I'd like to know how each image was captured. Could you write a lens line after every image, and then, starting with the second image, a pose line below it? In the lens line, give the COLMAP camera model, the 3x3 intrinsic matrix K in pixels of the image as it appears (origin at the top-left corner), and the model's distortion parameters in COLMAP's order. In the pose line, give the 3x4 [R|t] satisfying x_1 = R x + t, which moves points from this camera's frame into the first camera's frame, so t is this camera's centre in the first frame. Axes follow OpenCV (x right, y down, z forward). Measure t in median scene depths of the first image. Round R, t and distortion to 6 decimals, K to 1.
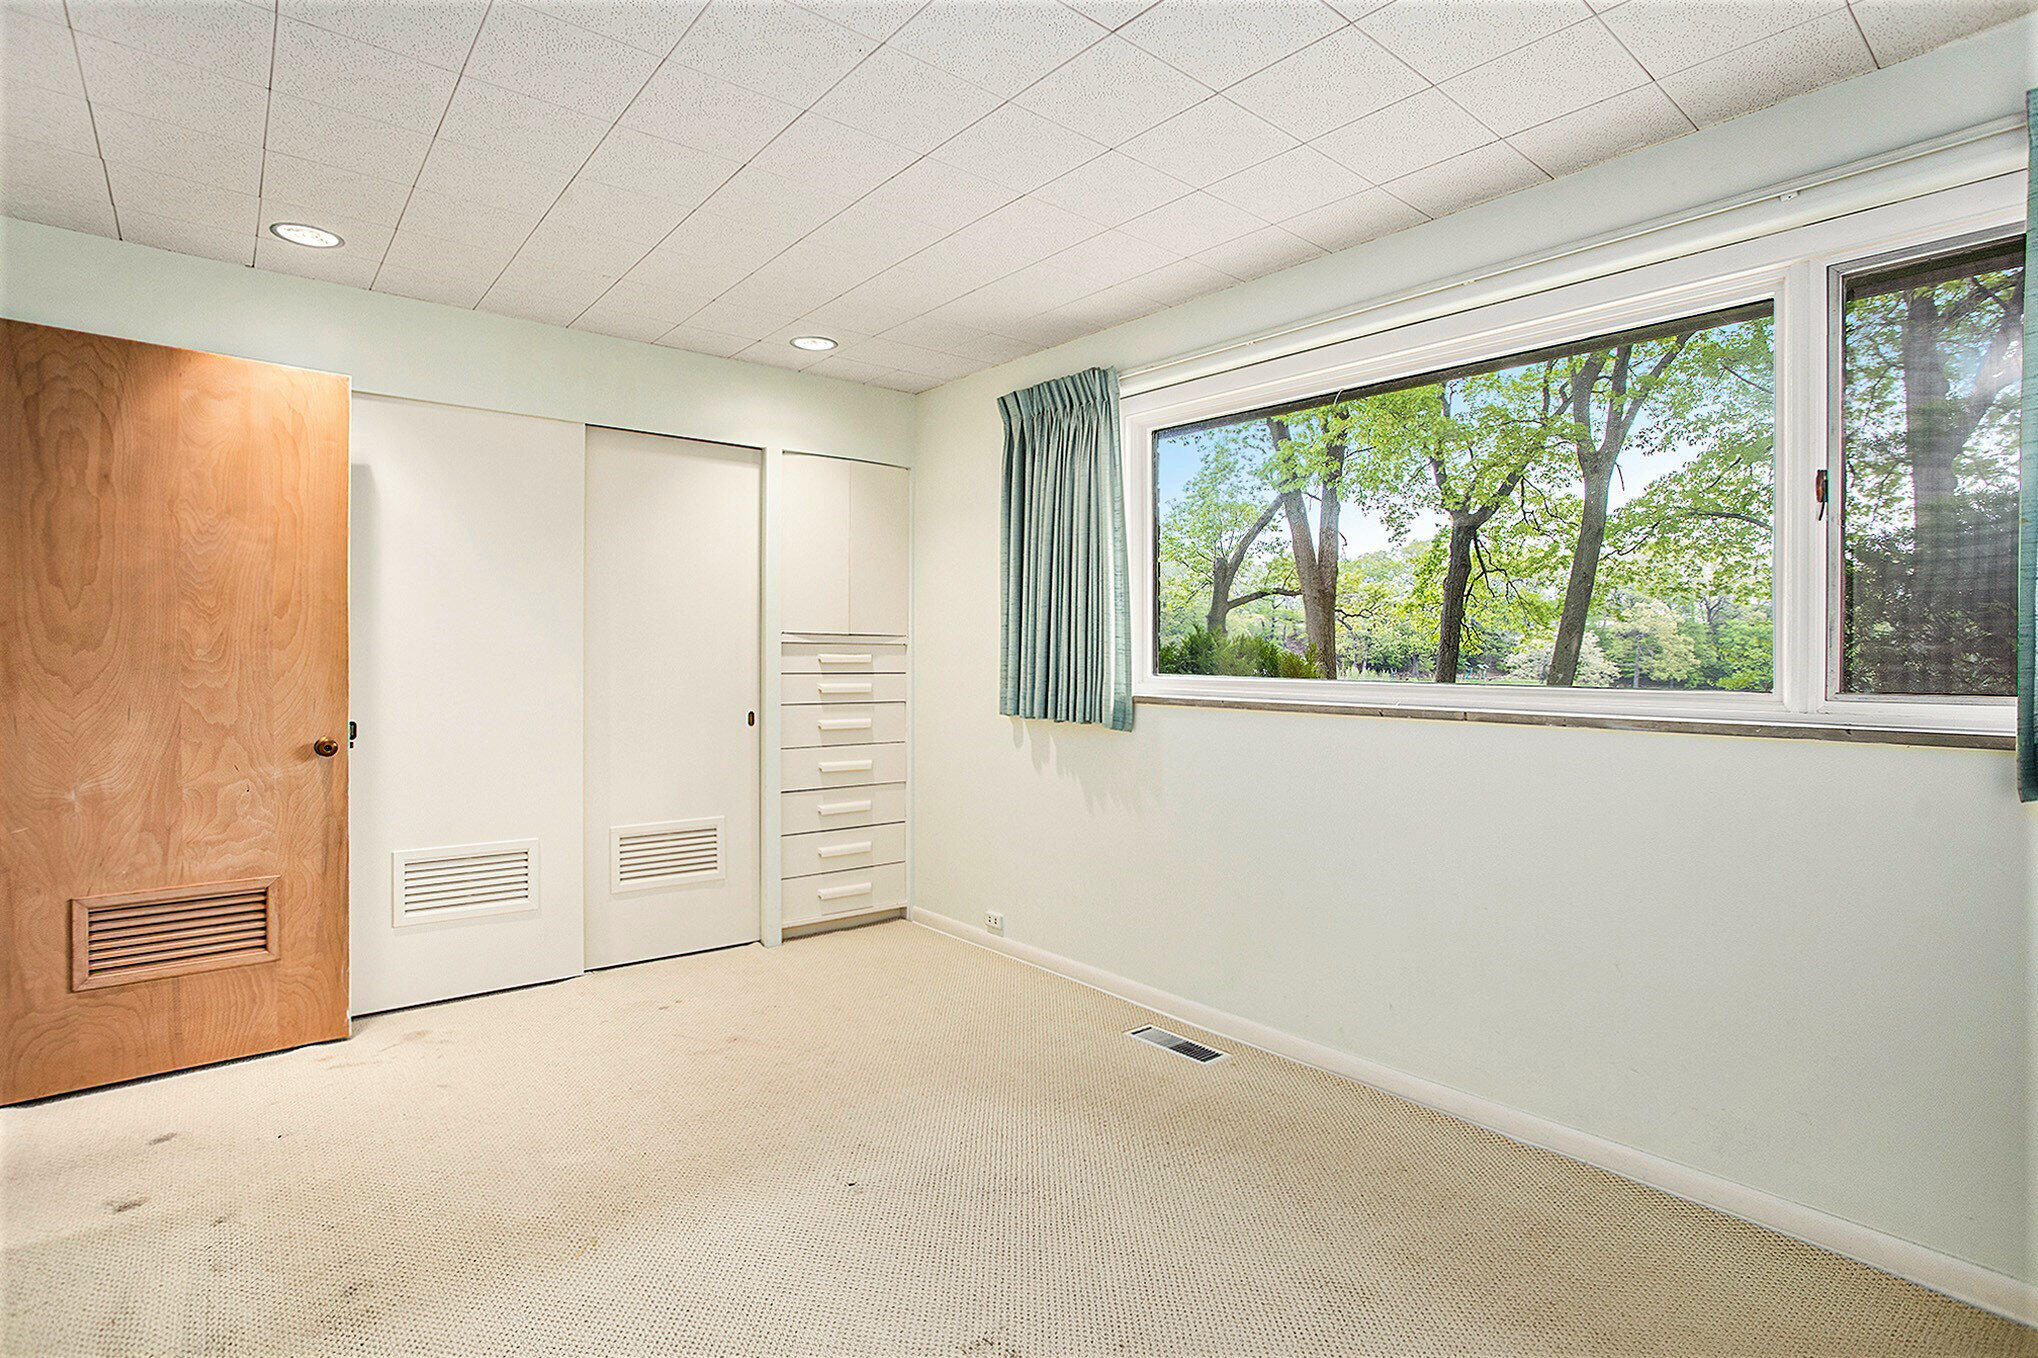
lens RADIAL K [[988.6, 0, 1011.5], [0, 988.6, 665.6], [0, 0, 1]] dist [-0.025889, 0.000387]
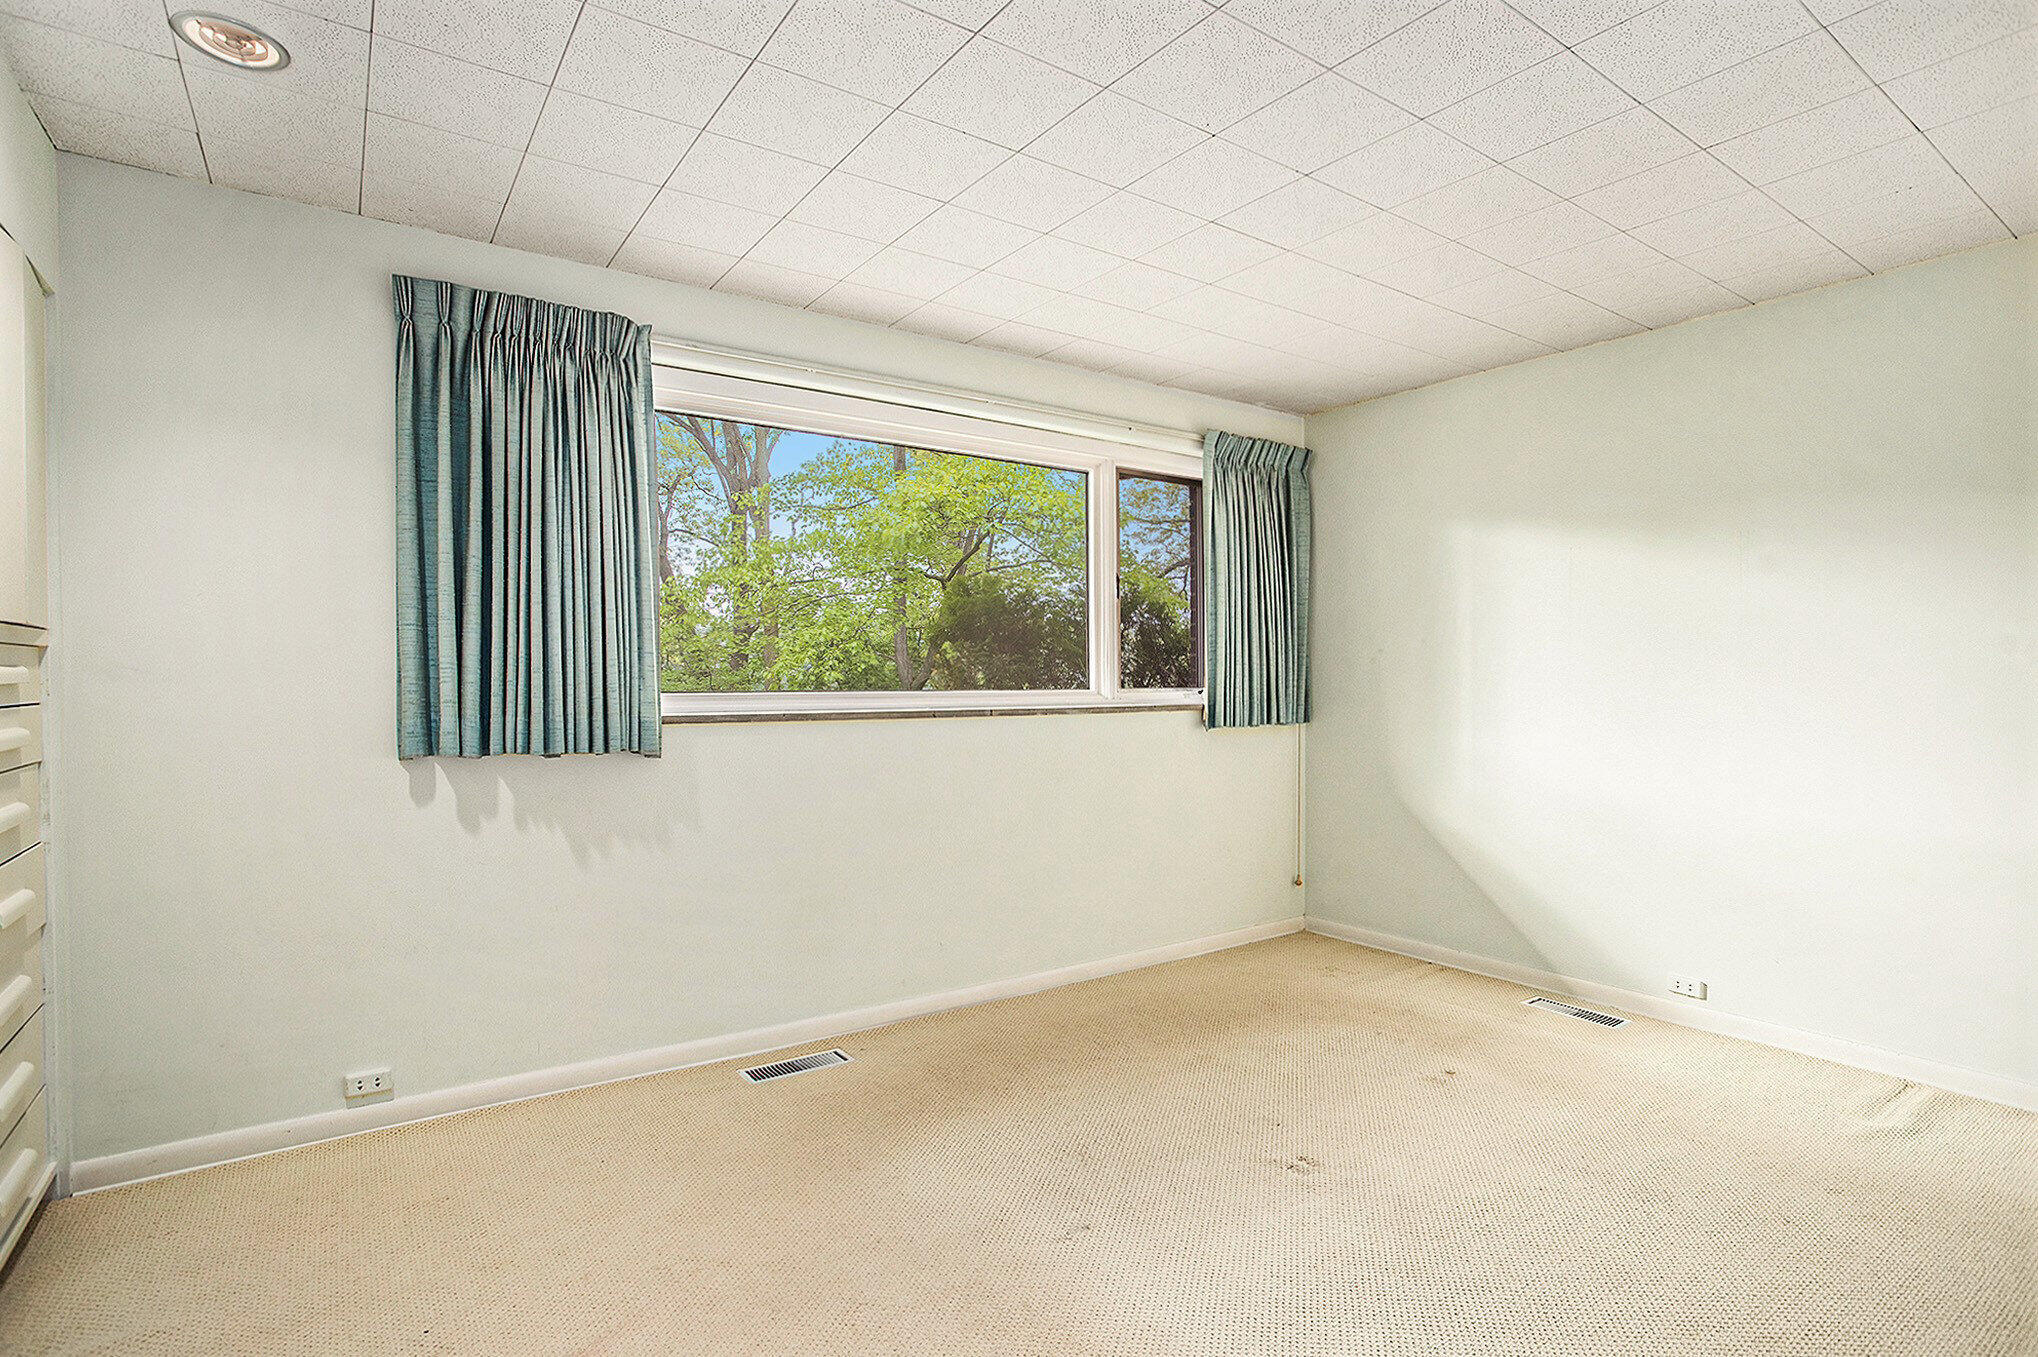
lens RADIAL K [[988.6, 0, 1011.5], [0, 988.6, 665.1], [0, 0, 1]] dist [-0.025889, 0.000387]
pose [[0.087165, -0.006012, 0.996176, -0.679885], [-0.002723, 0.999977, 0.006273, -0.018440], [-0.996190, -0.003259, 0.087147, 0.599879]]
